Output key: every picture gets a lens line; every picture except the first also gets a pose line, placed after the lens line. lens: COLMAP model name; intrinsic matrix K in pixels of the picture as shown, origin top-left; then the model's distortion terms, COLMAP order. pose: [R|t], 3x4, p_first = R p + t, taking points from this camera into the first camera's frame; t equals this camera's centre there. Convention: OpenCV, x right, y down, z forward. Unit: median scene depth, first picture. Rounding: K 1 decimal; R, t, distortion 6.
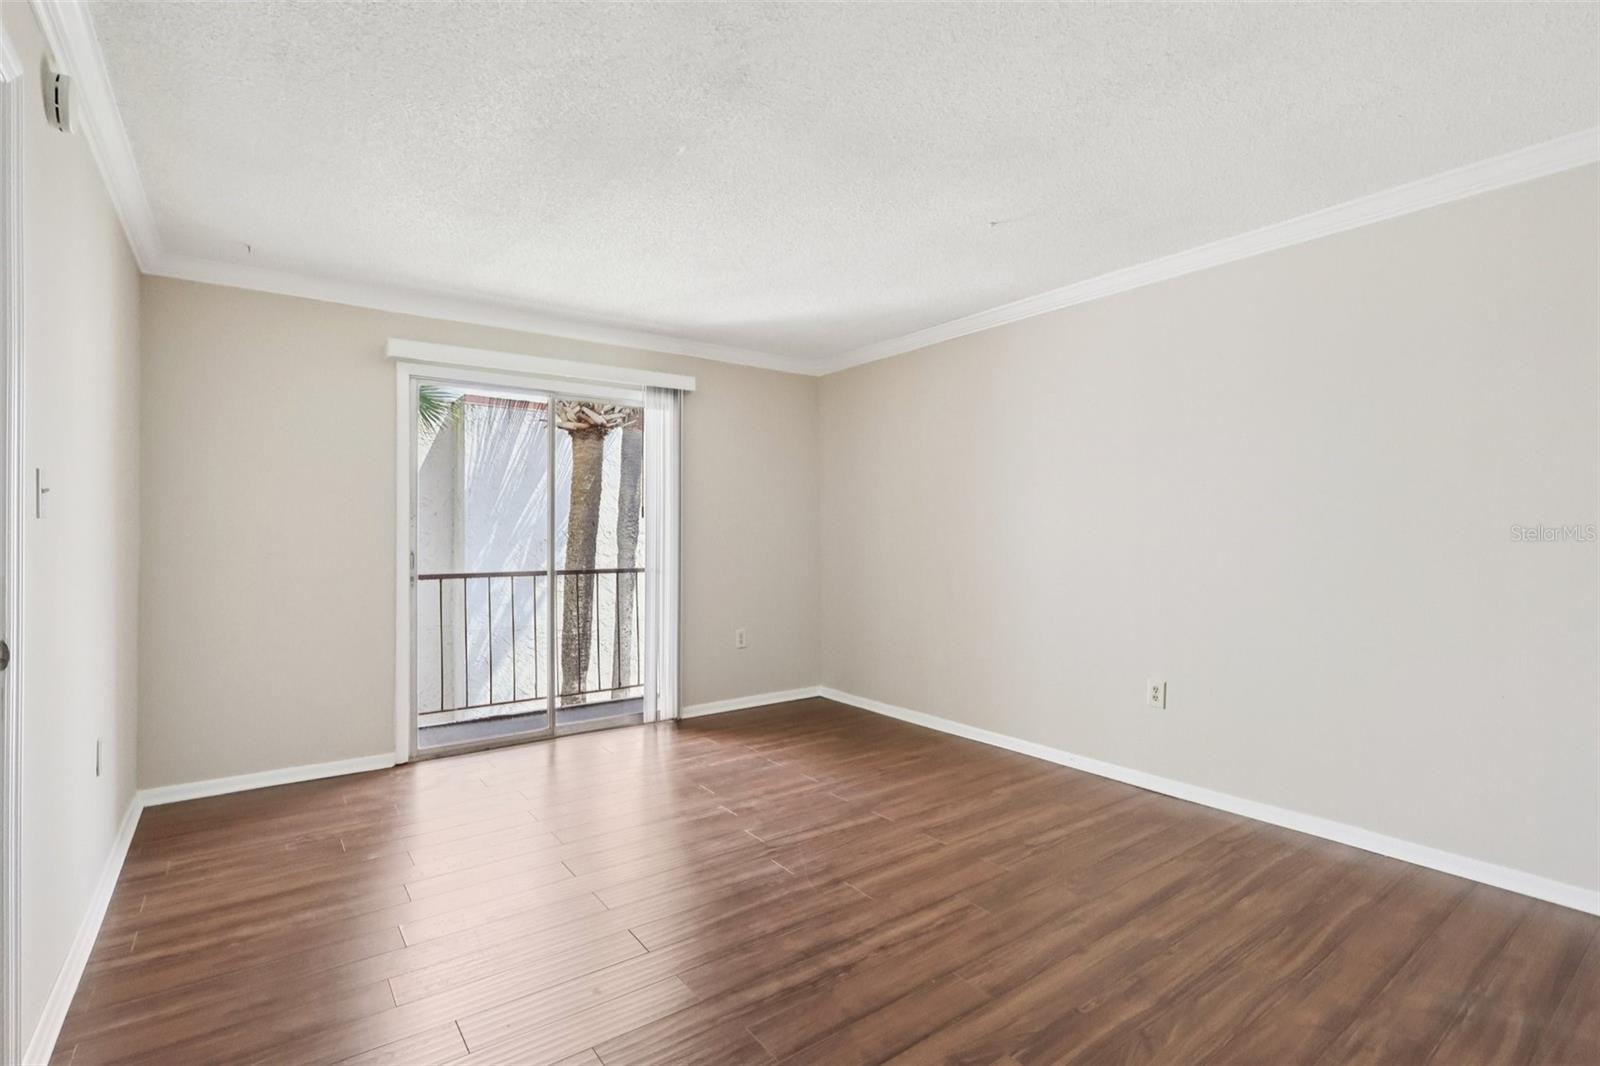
lens RADIAL K [[747.7, 0, 804.5], [0, 747.7, 531.2], [0, 0, 1]] dist [-0.000706, 0.000510]
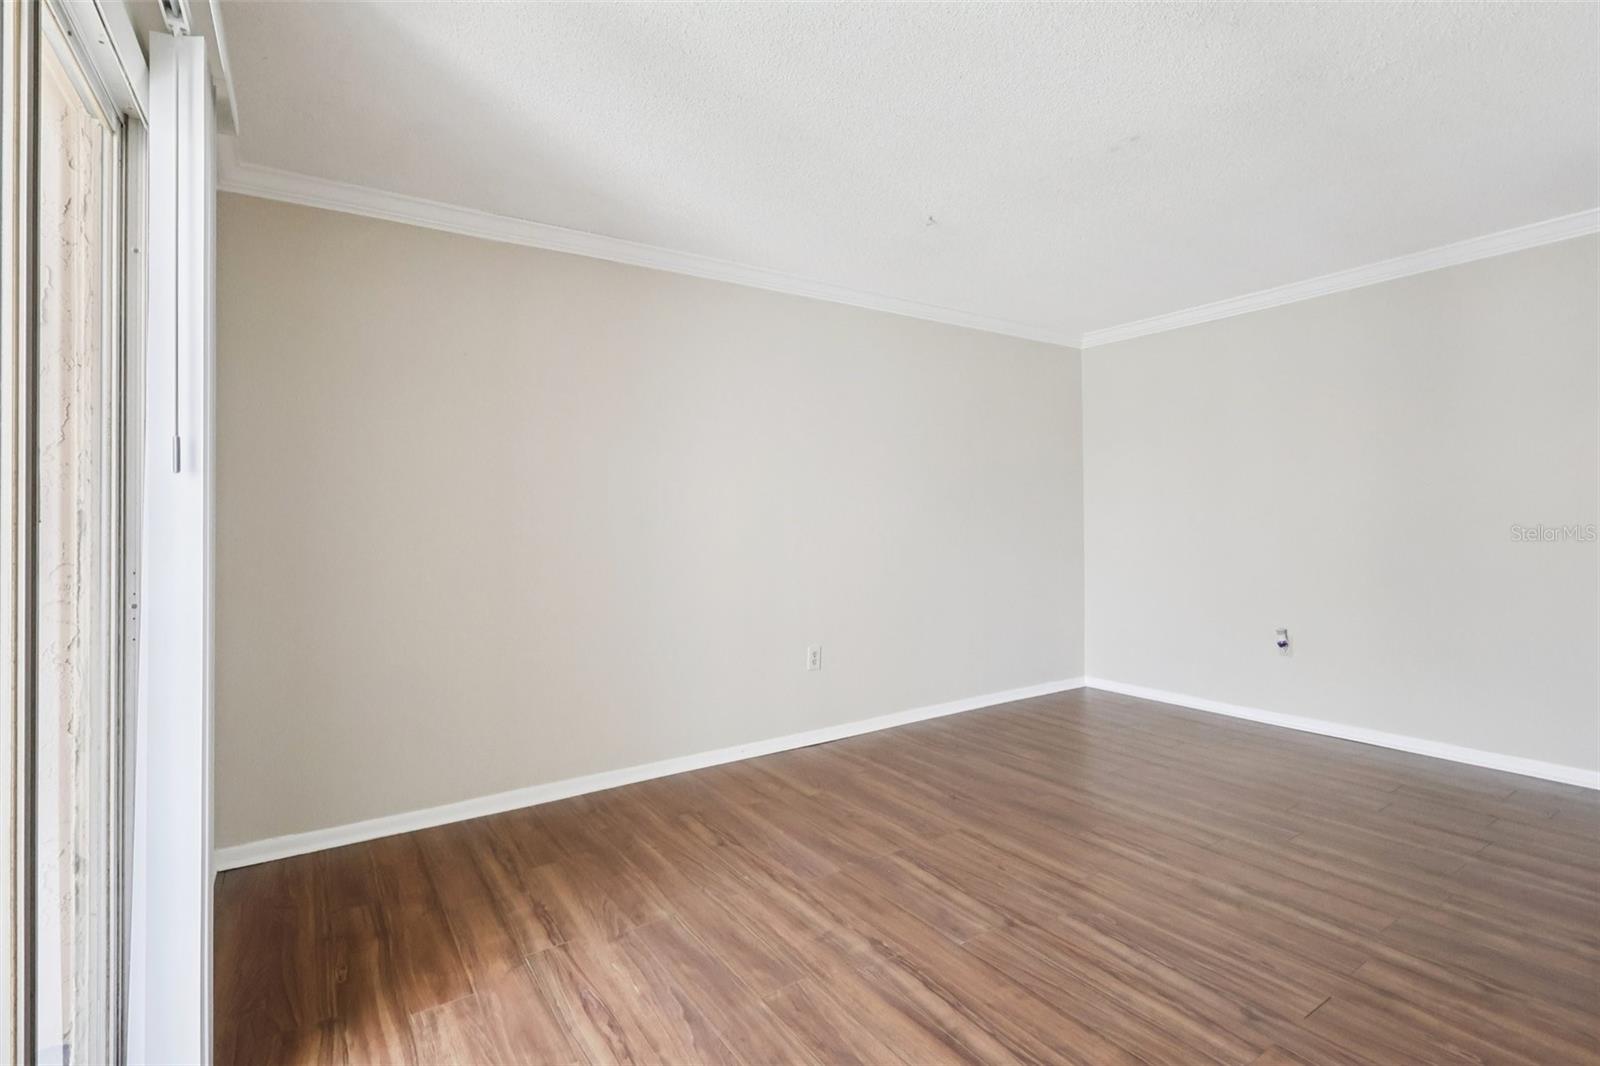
lens RADIAL K [[747.7, 0, 807.2], [0, 747.7, 523.2], [0, 0, 1]] dist [-0.000706, 0.000510]
pose [[0.043969, 0.000063, 0.999033, -0.746750], [0.008523, 0.999964, -0.000438, 0.013500], [-0.998997, 0.008534, 0.043967, 1.073781]]
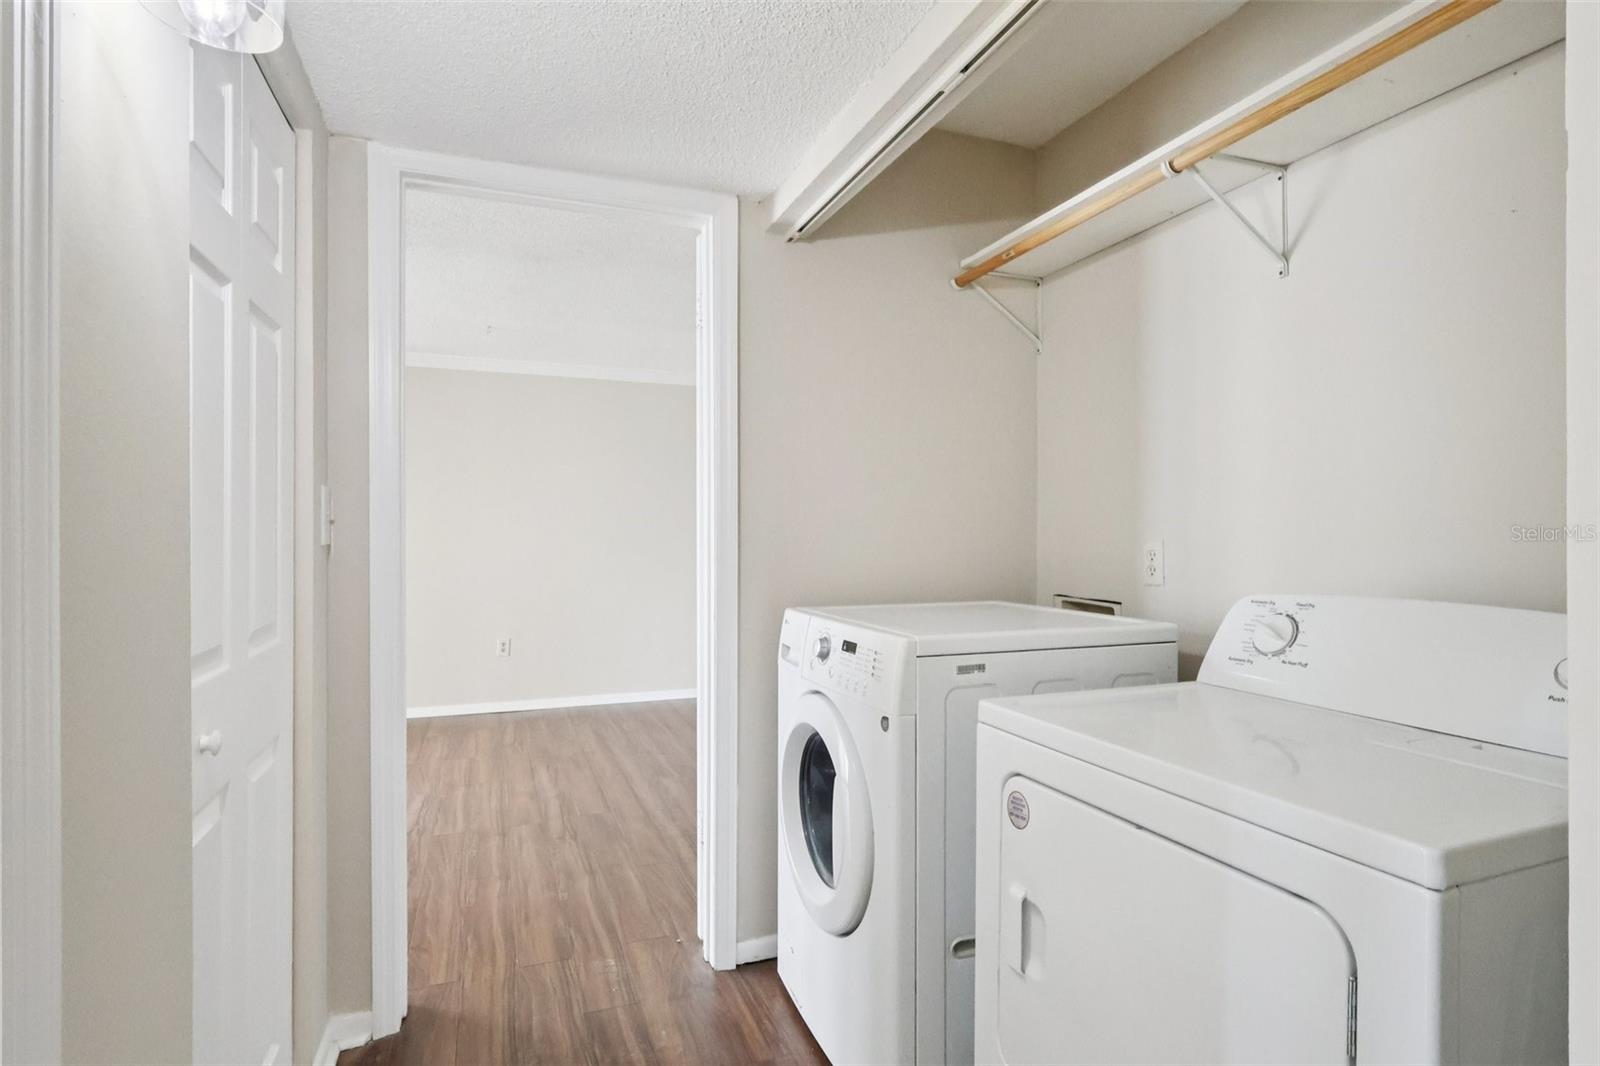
lens RADIAL K [[825.6, 0, 798.7], [0, 825.6, 537.6], [0, 0, 1]] dist [0.001997, 0.000036]
pose [[0.275240, 0.003825, 0.961368, -1.074182], [-0.000531, 0.999993, -0.003826, 0.004181], [-0.961375, 0.000543, 0.275240, -0.028158]]
